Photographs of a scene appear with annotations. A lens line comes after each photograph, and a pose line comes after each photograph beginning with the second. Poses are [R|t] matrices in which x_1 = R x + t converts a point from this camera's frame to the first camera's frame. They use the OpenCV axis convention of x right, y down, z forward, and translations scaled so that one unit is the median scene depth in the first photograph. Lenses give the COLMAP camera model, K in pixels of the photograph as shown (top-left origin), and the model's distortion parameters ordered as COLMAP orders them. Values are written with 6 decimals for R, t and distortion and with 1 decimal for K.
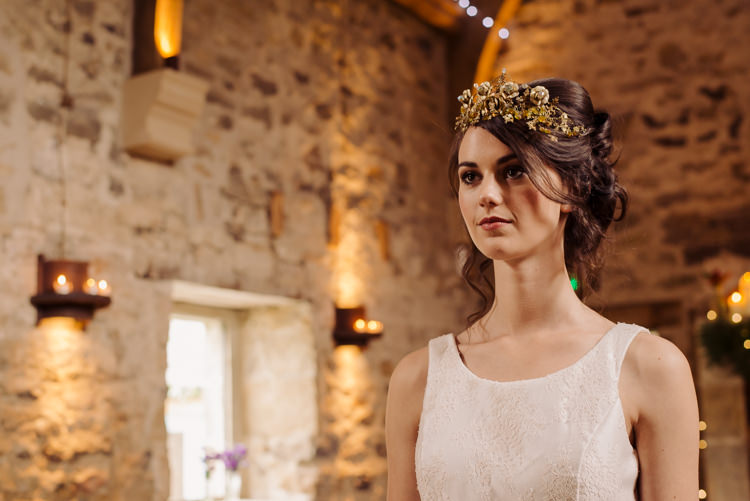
lens RADIAL K [[1109.4, 0, 375.0], [0, 1109.4, 250.5], [0, 0, 1]] dist [-0.141917, 0.256125]
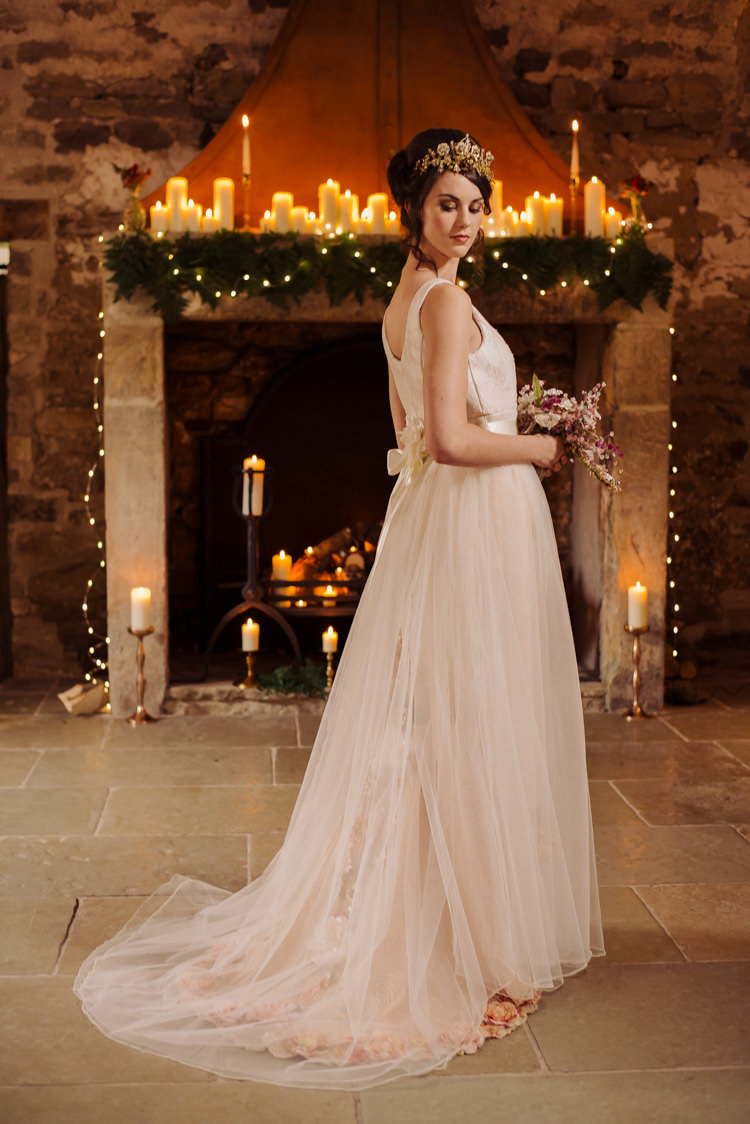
lens RADIAL K [[1662.6, 0, 375.0], [0, 1662.6, 562.0], [0, 0, 1]] dist [-0.141917, 0.256125]
pose [[0.815569, -0.030310, 0.577866, -0.162158], [-0.121453, 0.967418, 0.222154, 0.009238], [-0.565771, -0.251365, 0.785315, 0.003812]]
